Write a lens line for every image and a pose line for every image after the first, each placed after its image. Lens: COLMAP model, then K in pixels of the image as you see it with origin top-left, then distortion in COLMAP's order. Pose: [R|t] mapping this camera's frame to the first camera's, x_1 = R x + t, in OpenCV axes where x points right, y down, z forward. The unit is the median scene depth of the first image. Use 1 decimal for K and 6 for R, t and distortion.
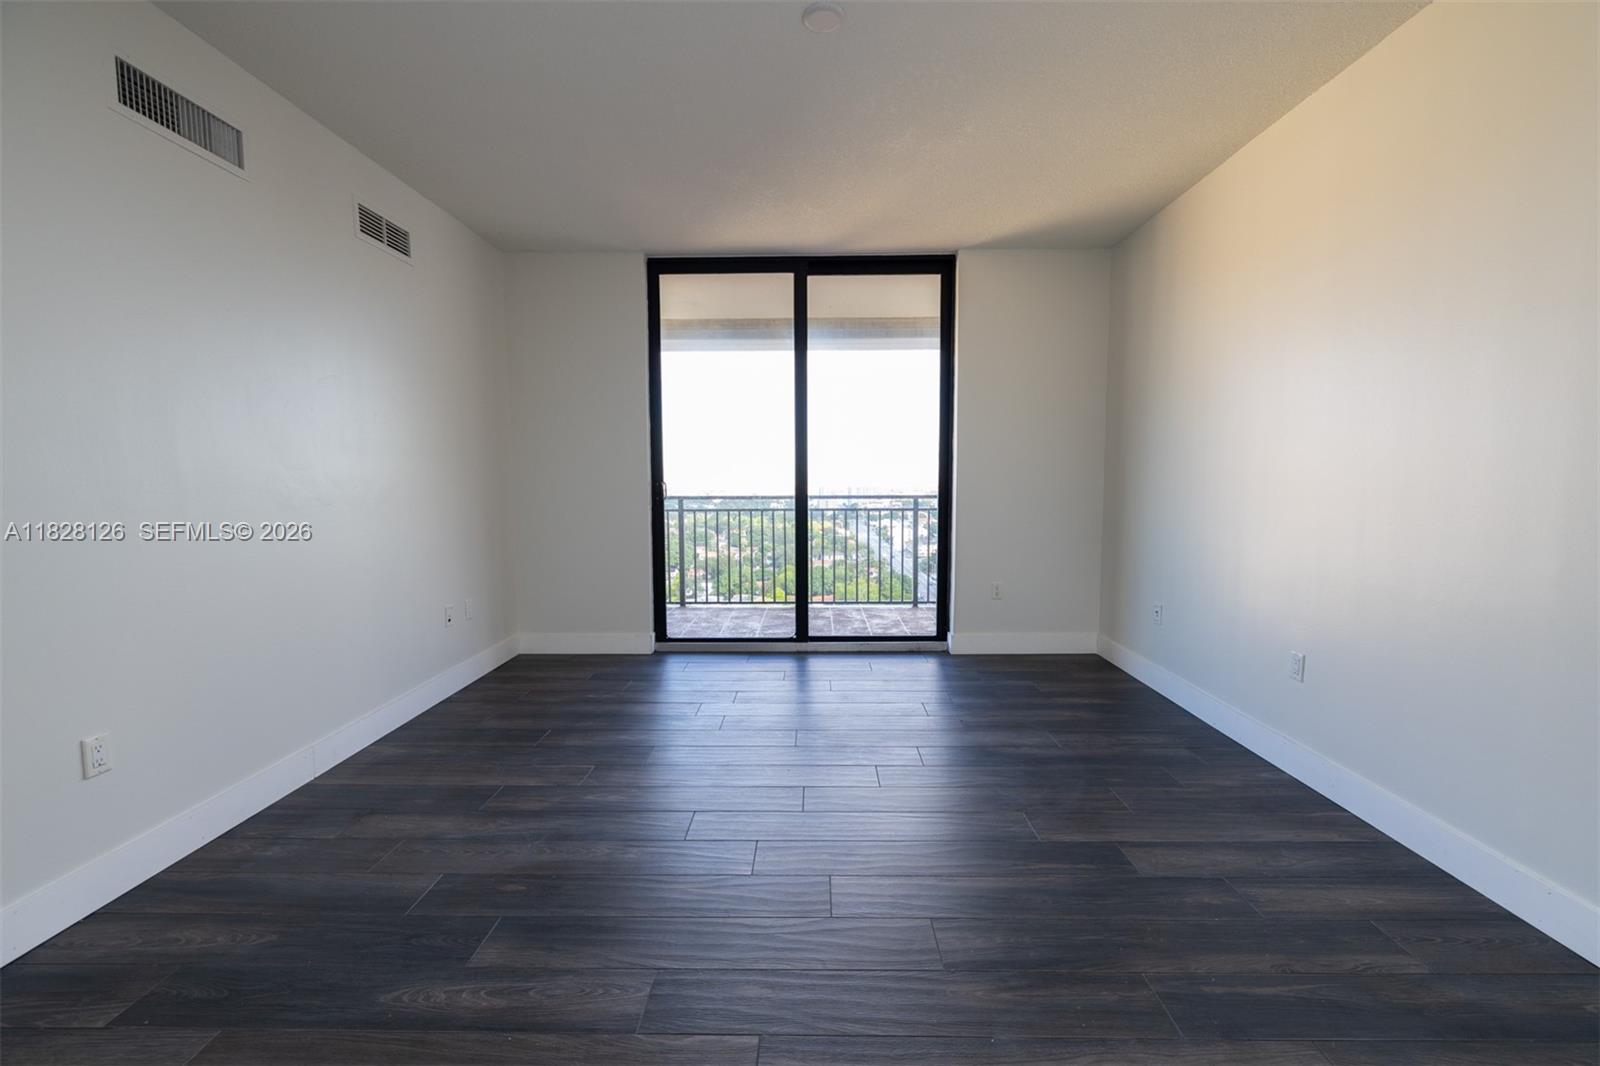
lens RADIAL K [[692.0, 0, 806.3], [0, 692.0, 534.1], [0, 0, 1]] dist [-0.023683, -0.000316]
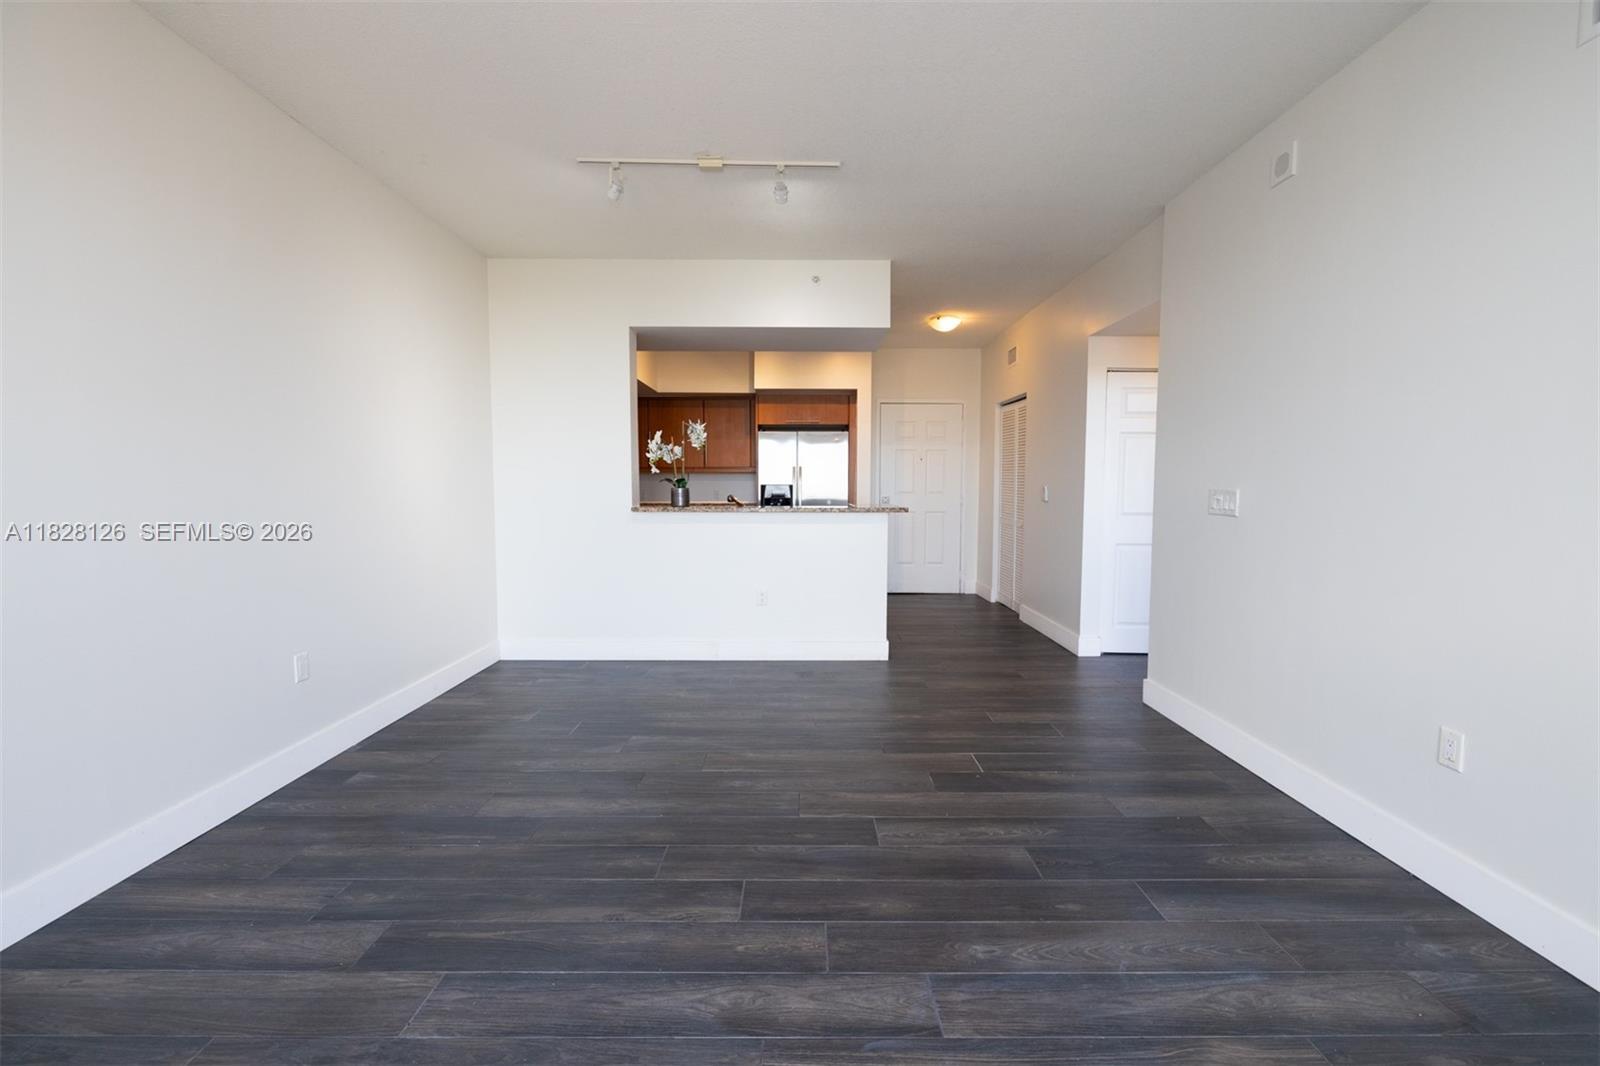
lens RADIAL K [[692.0, 0, 804.1], [0, 692.0, 529.8], [0, 0, 1]] dist [-0.023683, -0.000316]
pose [[-0.999789, 0.001750, -0.020488, -0.035263], [-0.001205, 0.989670, 0.143356, -0.151737], [0.020527, 0.143351, -0.989459, 1.938551]]
